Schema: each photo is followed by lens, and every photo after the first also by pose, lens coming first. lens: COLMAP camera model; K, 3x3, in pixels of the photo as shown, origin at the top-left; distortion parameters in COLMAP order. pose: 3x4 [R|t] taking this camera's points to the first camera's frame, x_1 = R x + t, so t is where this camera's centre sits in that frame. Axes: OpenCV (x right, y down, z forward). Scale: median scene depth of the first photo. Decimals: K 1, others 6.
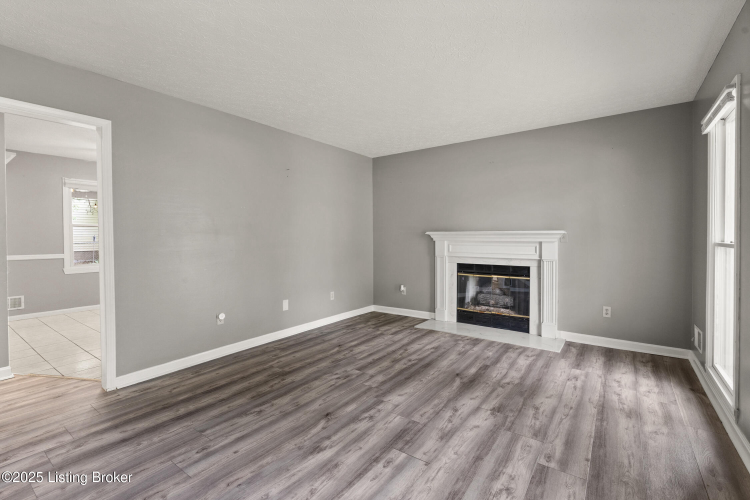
lens RADIAL K [[336.1, 0, 376.1], [0, 336.1, 246.8], [0, 0, 1]] dist [0.000662, 0.000379]
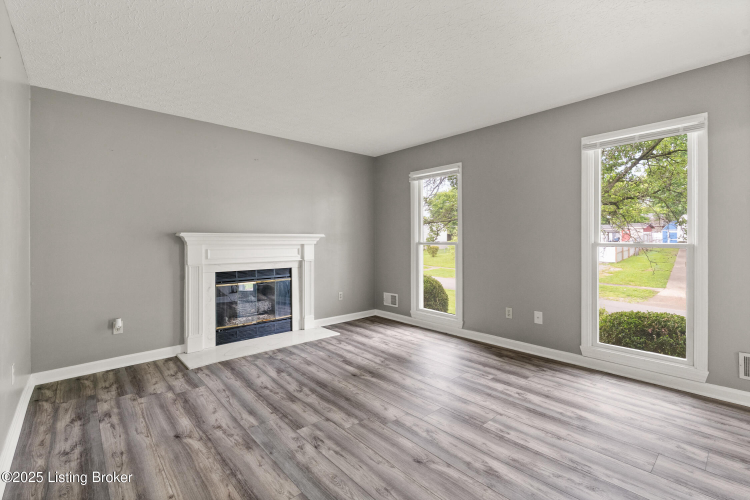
lens RADIAL K [[336.1, 0, 376.1], [0, 336.1, 246.8], [0, 0, 1]] dist [0.000662, 0.000379]
pose [[0.209983, -0.019002, 0.977520, -0.749896], [0.029139, 0.999489, 0.013169, -0.018933], [-0.977271, 0.025719, 0.210429, 0.735350]]
